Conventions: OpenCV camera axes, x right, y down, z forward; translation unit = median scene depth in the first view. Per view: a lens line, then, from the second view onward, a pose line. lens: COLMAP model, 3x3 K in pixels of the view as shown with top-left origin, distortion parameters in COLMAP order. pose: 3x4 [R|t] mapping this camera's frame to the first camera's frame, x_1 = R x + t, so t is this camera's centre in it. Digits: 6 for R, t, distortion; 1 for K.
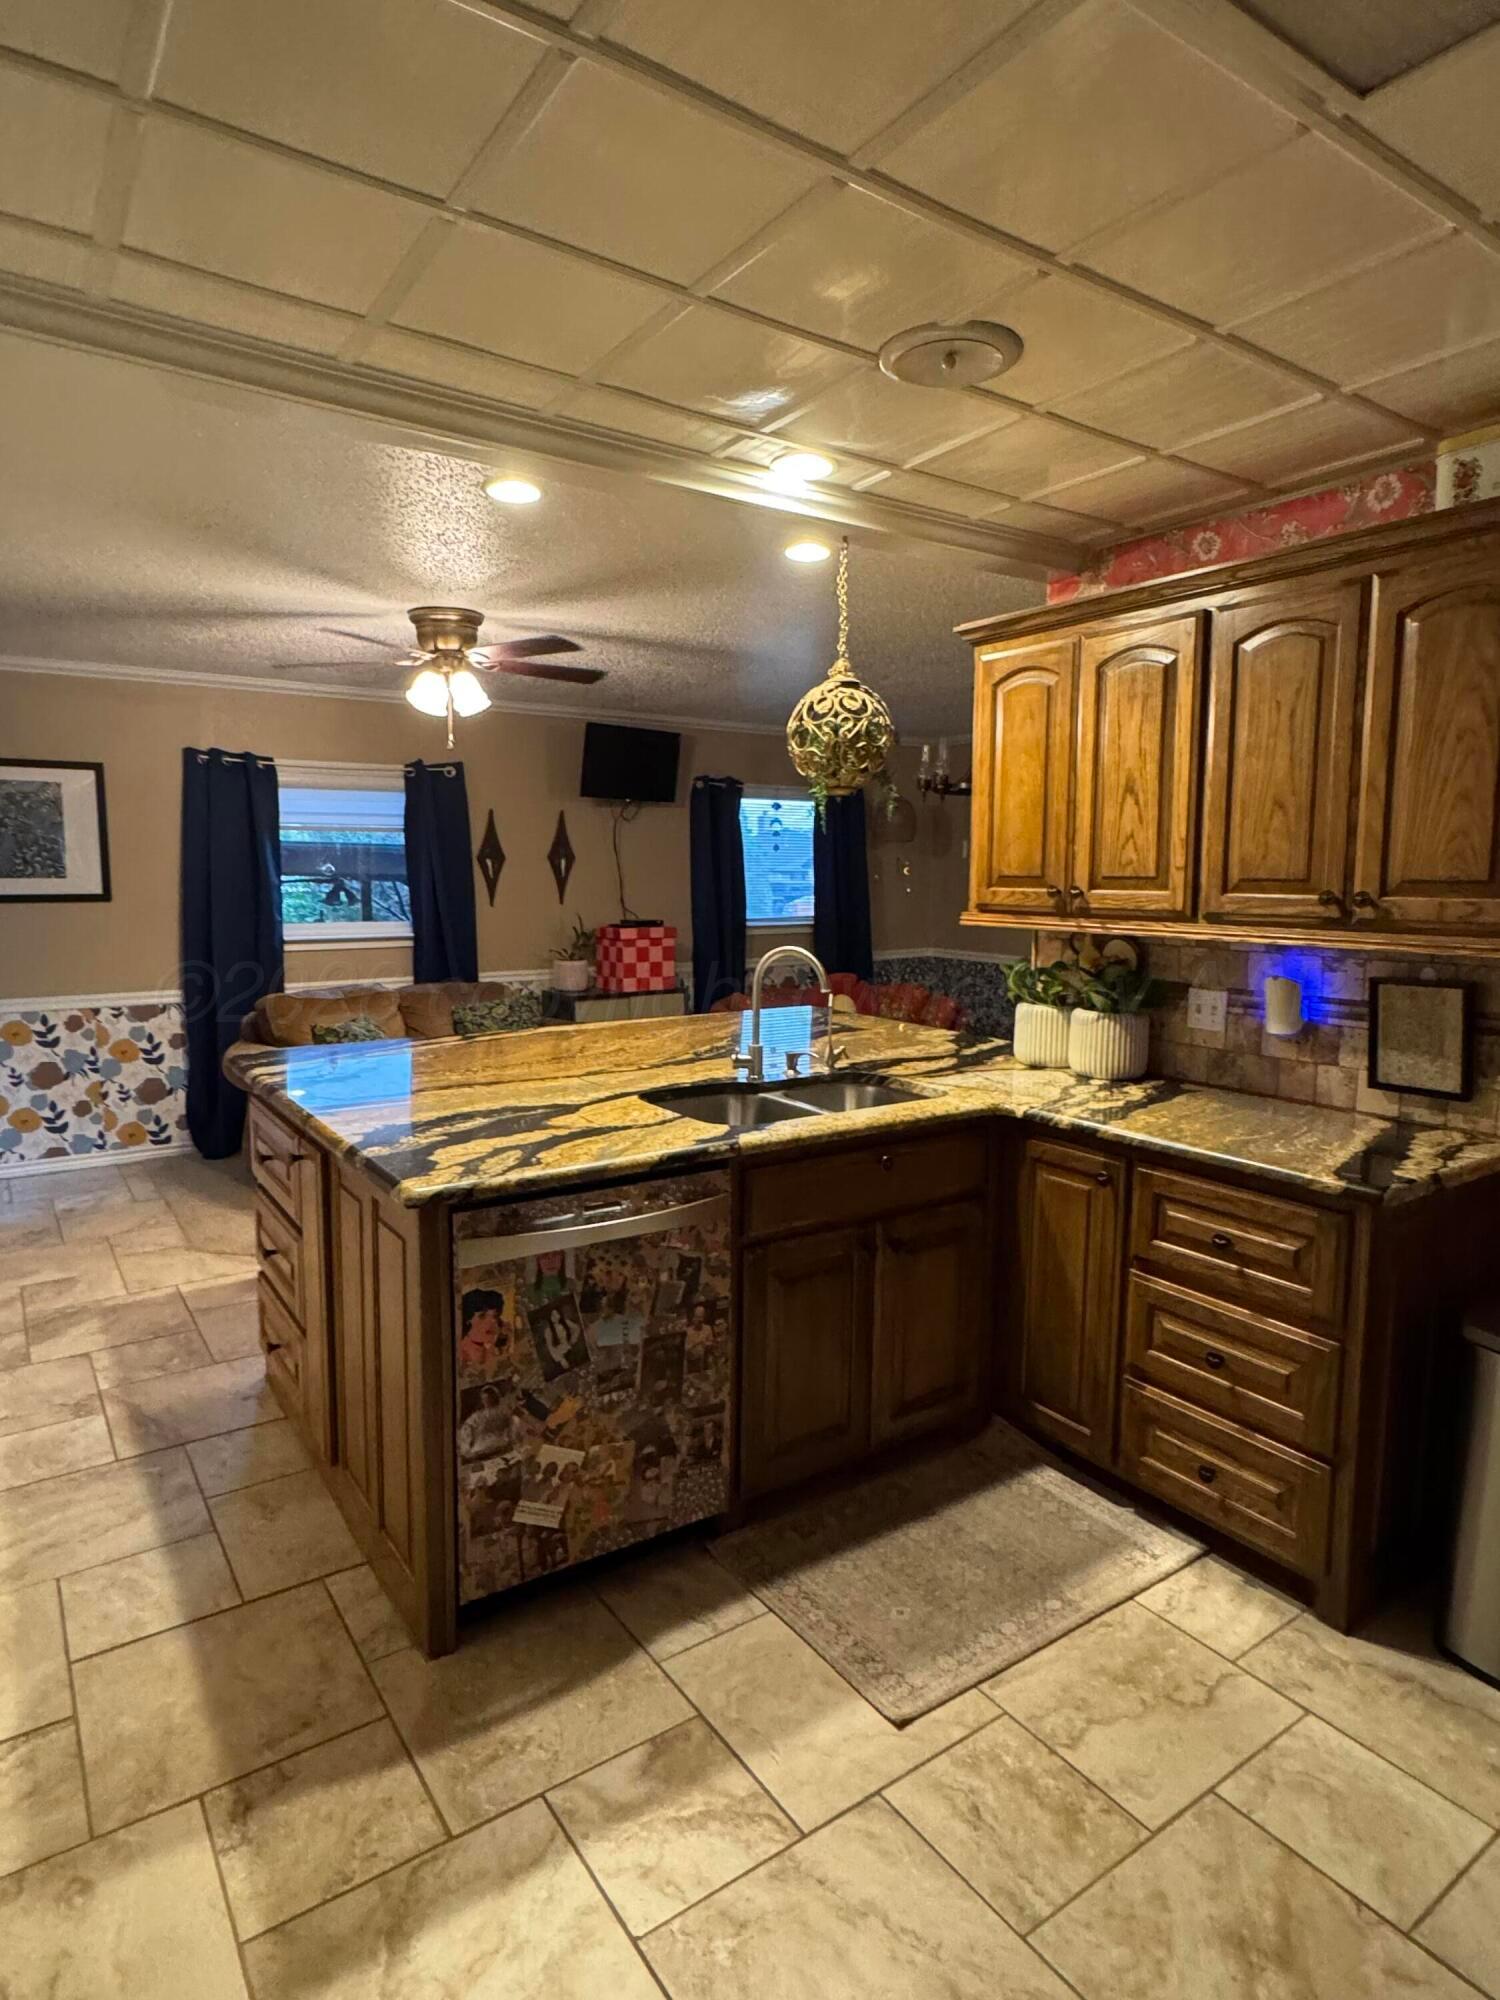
lens RADIAL K [[1119.6, 0, 750.0], [0, 1119.6, 994.3], [0, 0, 1]] dist [0.002948, 0.000329]
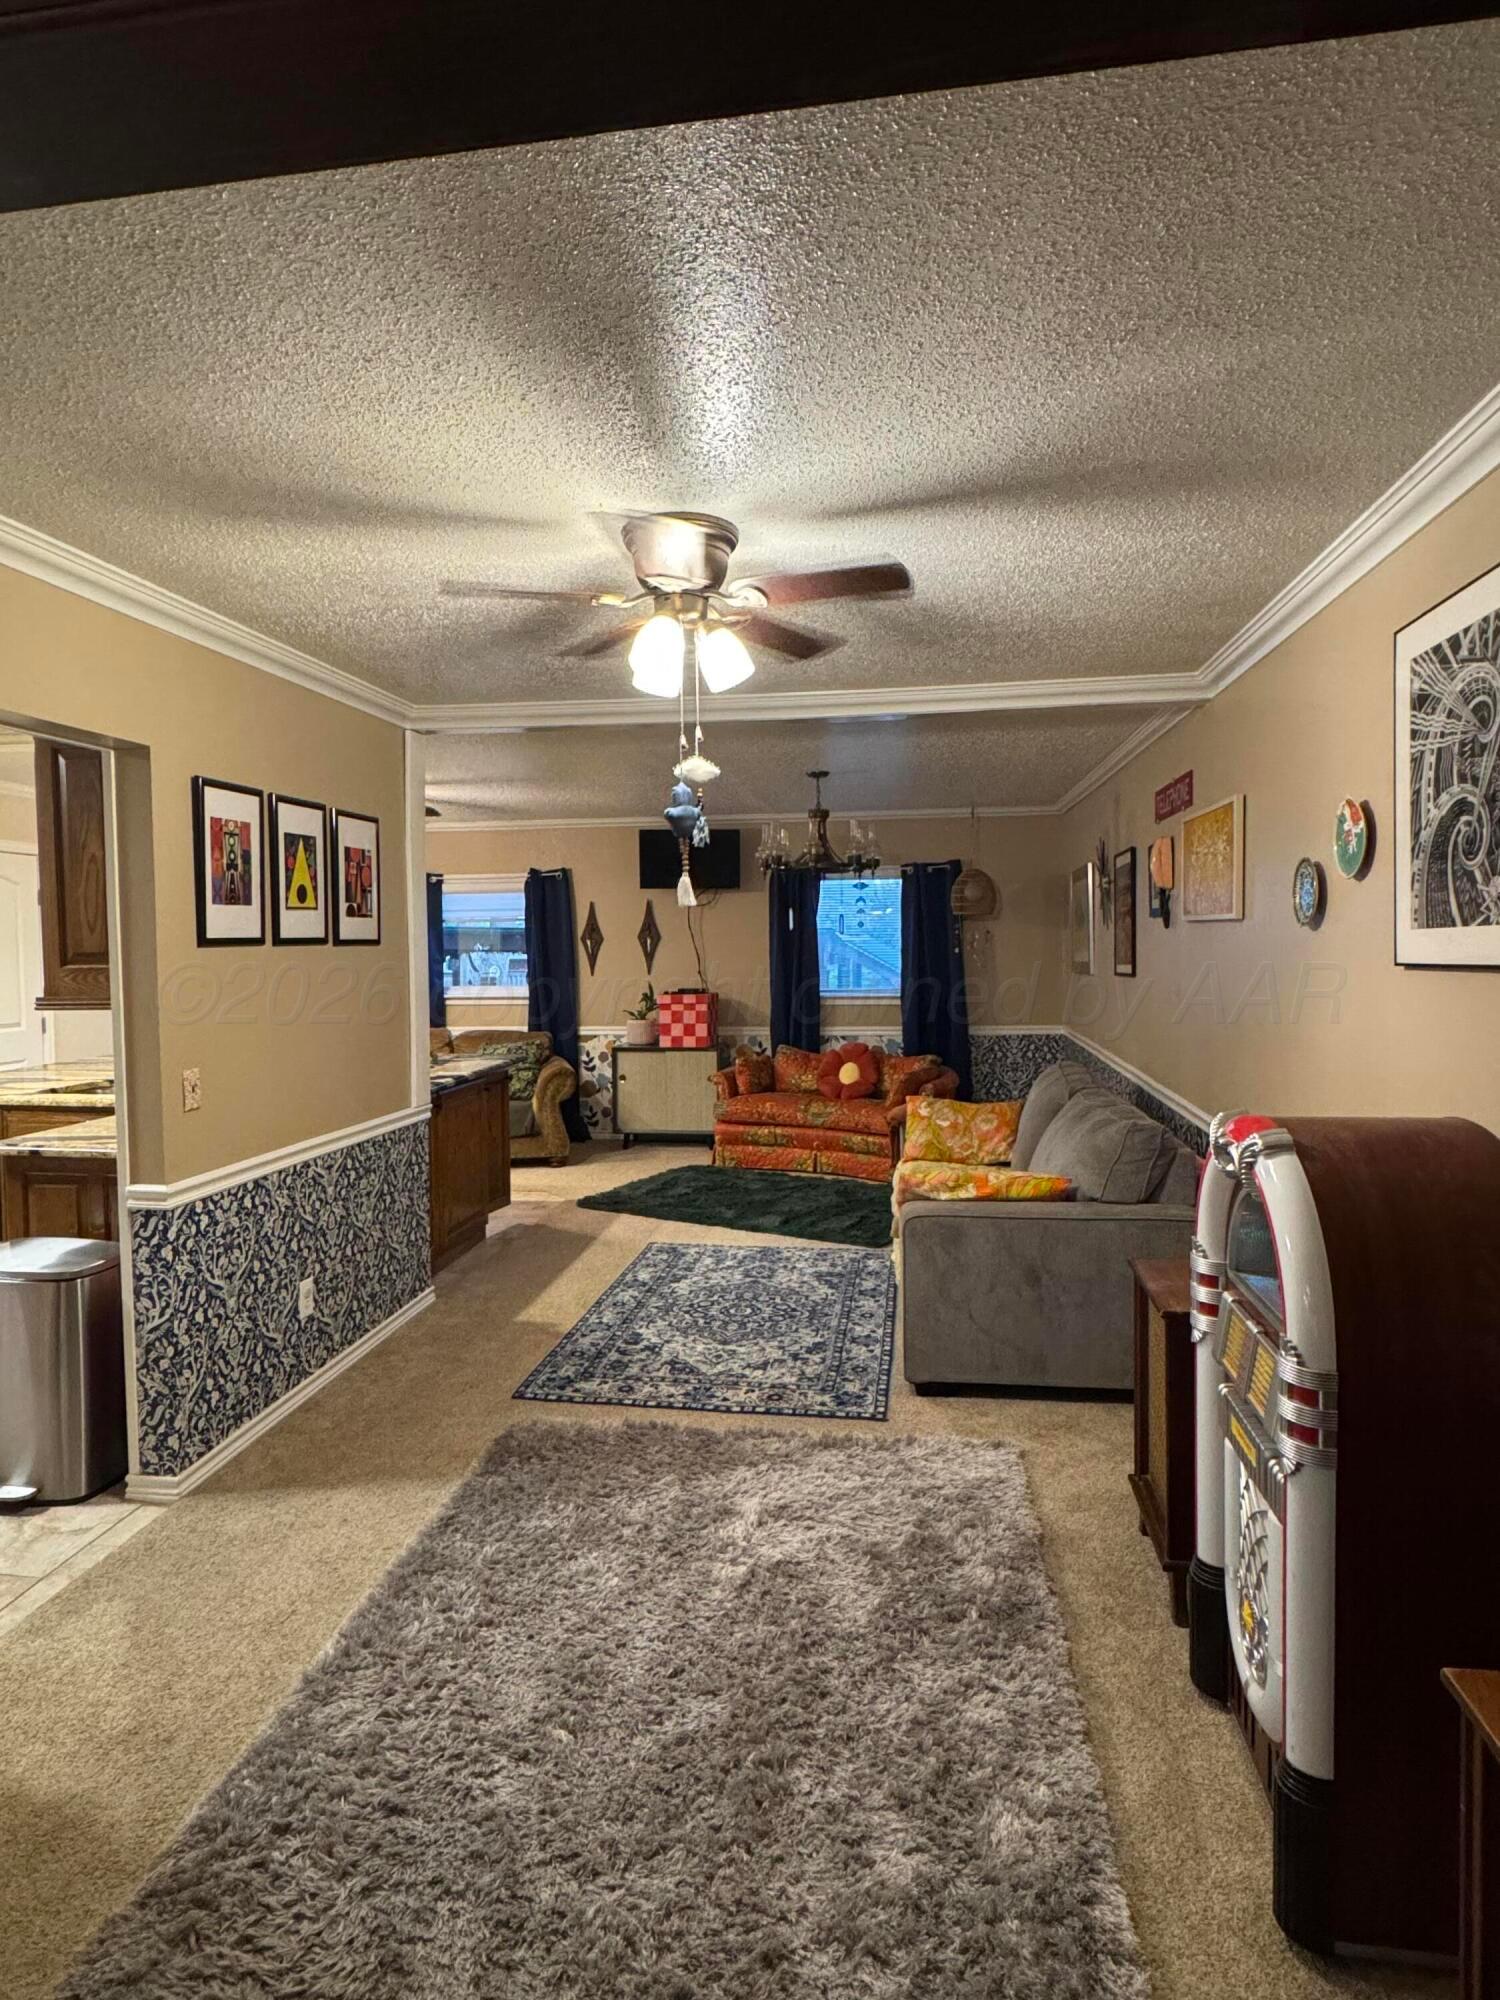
lens RADIAL K [[1119.6, 0, 750.7], [0, 1119.6, 990.7], [0, 0, 1]] dist [0.002948, 0.000329]
pose [[0.727643, 0.018482, -0.685707, 0.783564], [-0.066714, 0.996805, -0.043928, -0.016031], [0.682704, 0.077711, 0.726551, 0.180125]]
